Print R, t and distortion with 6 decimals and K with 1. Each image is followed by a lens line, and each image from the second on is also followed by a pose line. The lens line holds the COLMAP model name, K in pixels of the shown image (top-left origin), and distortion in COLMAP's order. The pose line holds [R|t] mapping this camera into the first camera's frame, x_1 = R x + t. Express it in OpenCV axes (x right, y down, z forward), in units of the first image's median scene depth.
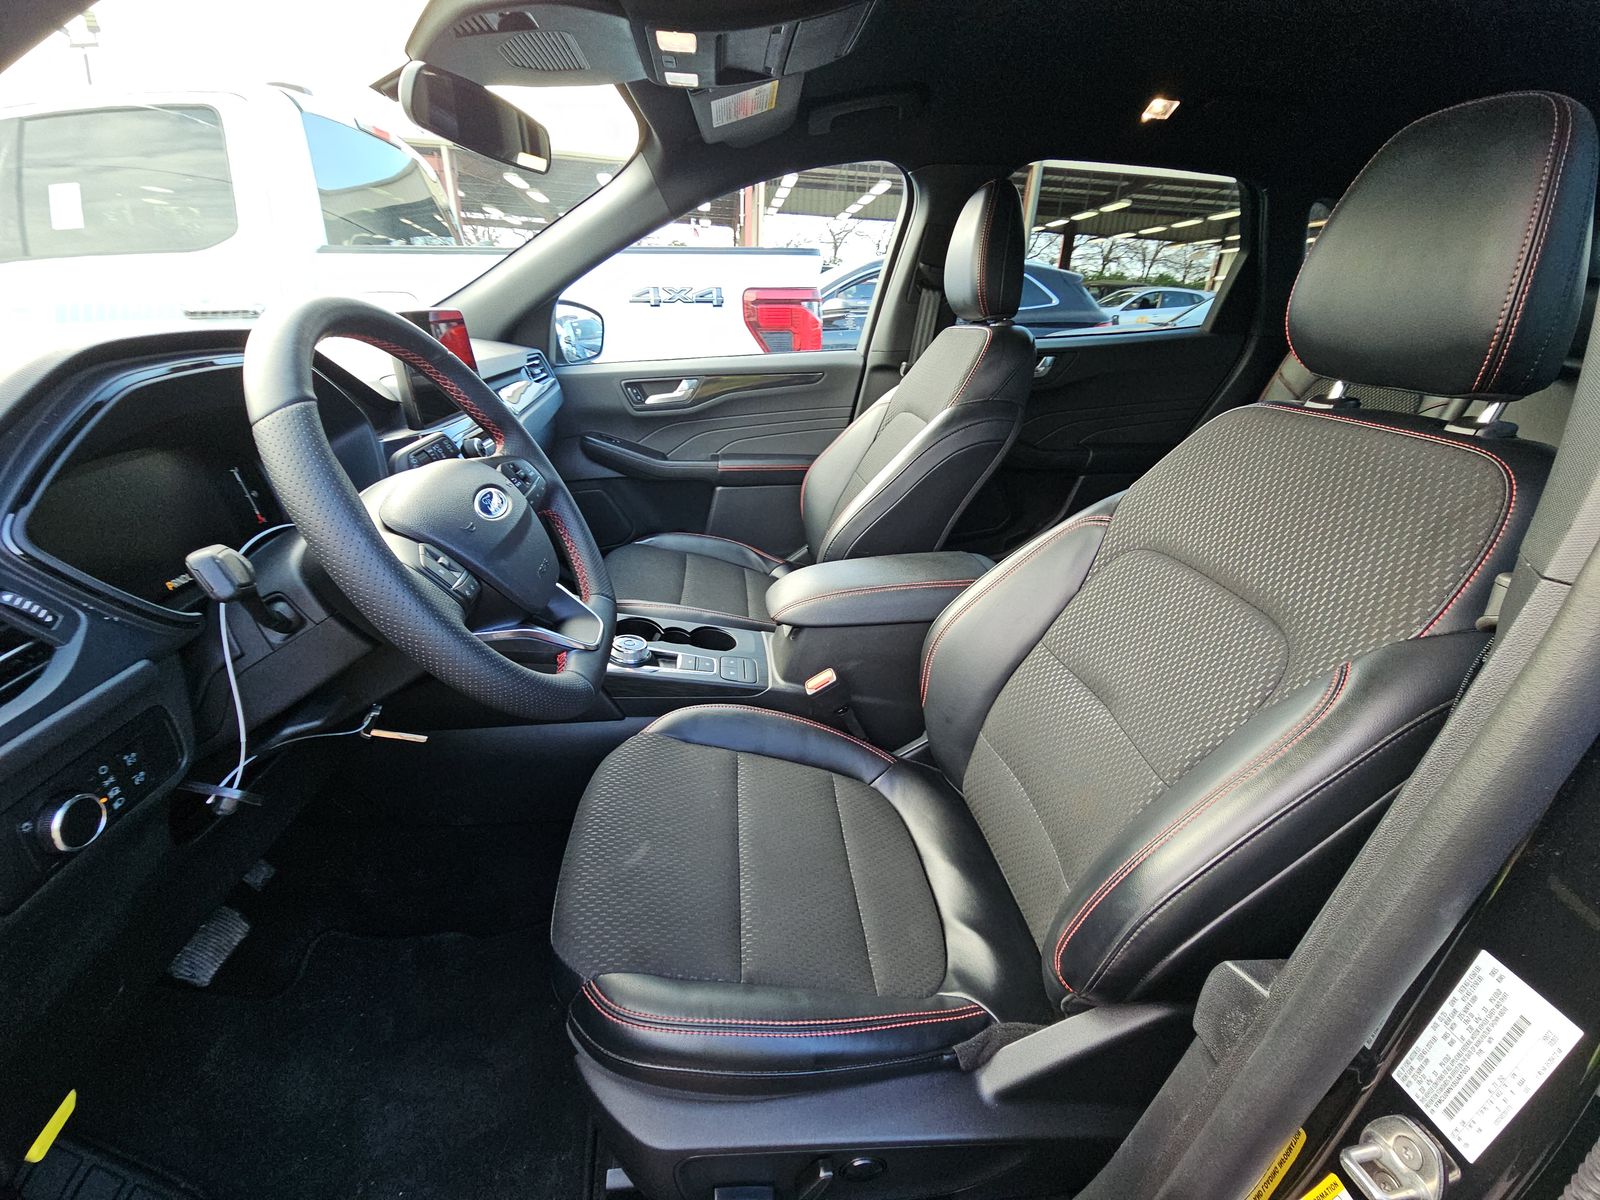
lens RADIAL K [[645.2, 0, 796.5], [0, 645.2, 597.0], [0, 0, 1]] dist [-0.002066, -0.000152]
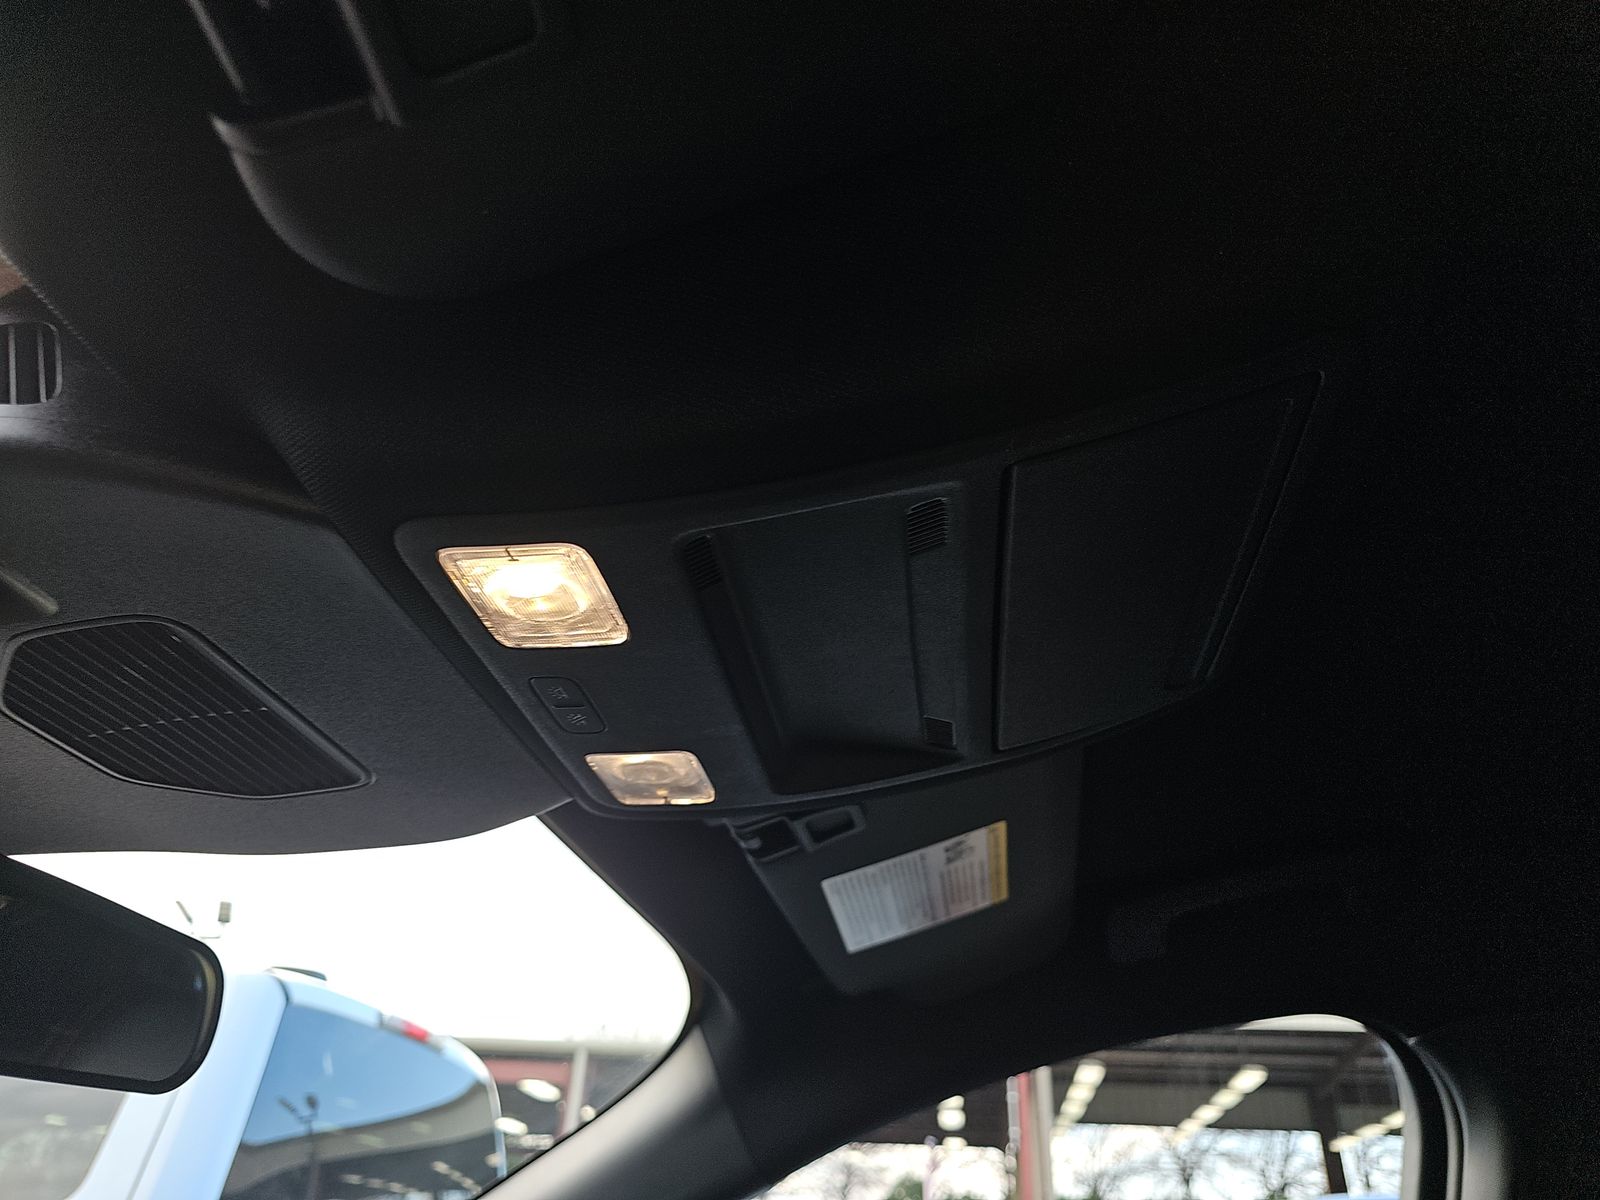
lens RADIAL K [[1078.7, 0, 803.6], [0, 1078.7, 595.3], [0, 0, 1]] dist [0.012088, -0.015949]
pose [[0.968912, -0.130119, -0.210424, 0.008559], [-0.105404, 0.552370, -0.826908, -0.458426], [0.223829, 0.823381, 0.521483, 0.709097]]
